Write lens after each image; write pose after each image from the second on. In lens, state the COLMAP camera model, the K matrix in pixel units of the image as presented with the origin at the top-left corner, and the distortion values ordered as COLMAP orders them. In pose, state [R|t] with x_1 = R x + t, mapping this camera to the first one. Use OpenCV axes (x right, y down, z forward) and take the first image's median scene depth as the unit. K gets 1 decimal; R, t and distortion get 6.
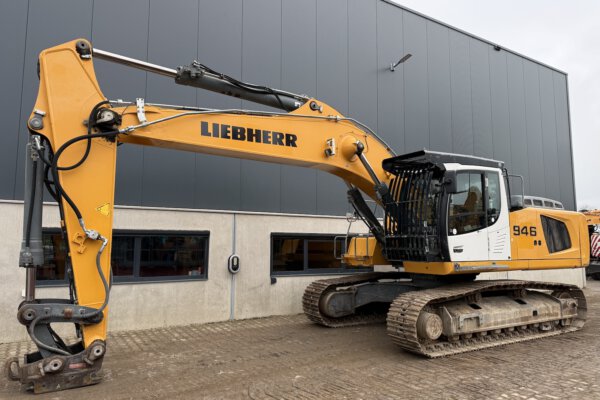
lens RADIAL K [[436.6, 0, 294.8], [0, 436.6, 200.8], [0, 0, 1]] dist [0.050302, -0.056438]
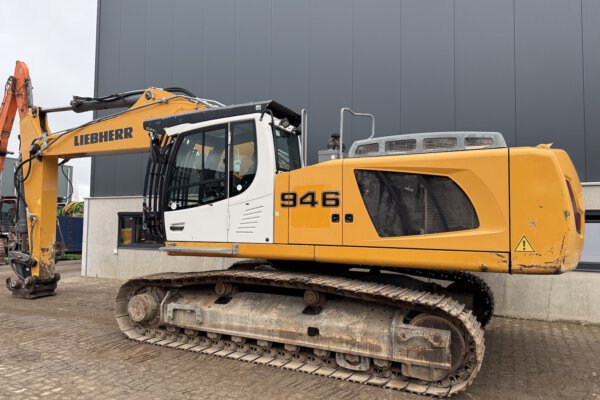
lens RADIAL K [[436.6, 0, 295.7], [0, 436.6, 189.4], [0, 0, 1]] dist [0.050302, -0.056438]
pose [[0.501865, -0.056385, -0.863106, 1.061262], [0.089438, 0.995907, -0.013056, 0.060860], [0.860310, -0.070642, 0.504853, 0.673687]]
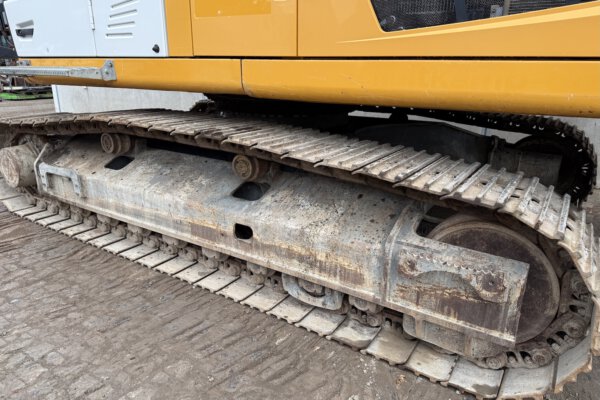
lens RADIAL K [[436.6, 0, 297.3], [0, 436.6, 202.5], [0, 0, 1]] dist [0.050302, -0.056438]
pose [[0.411551, 0.286338, -0.865238, 0.819882], [0.093850, 0.931002, 0.352742, 0.124421], [0.906542, -0.226374, 0.356283, 0.915862]]
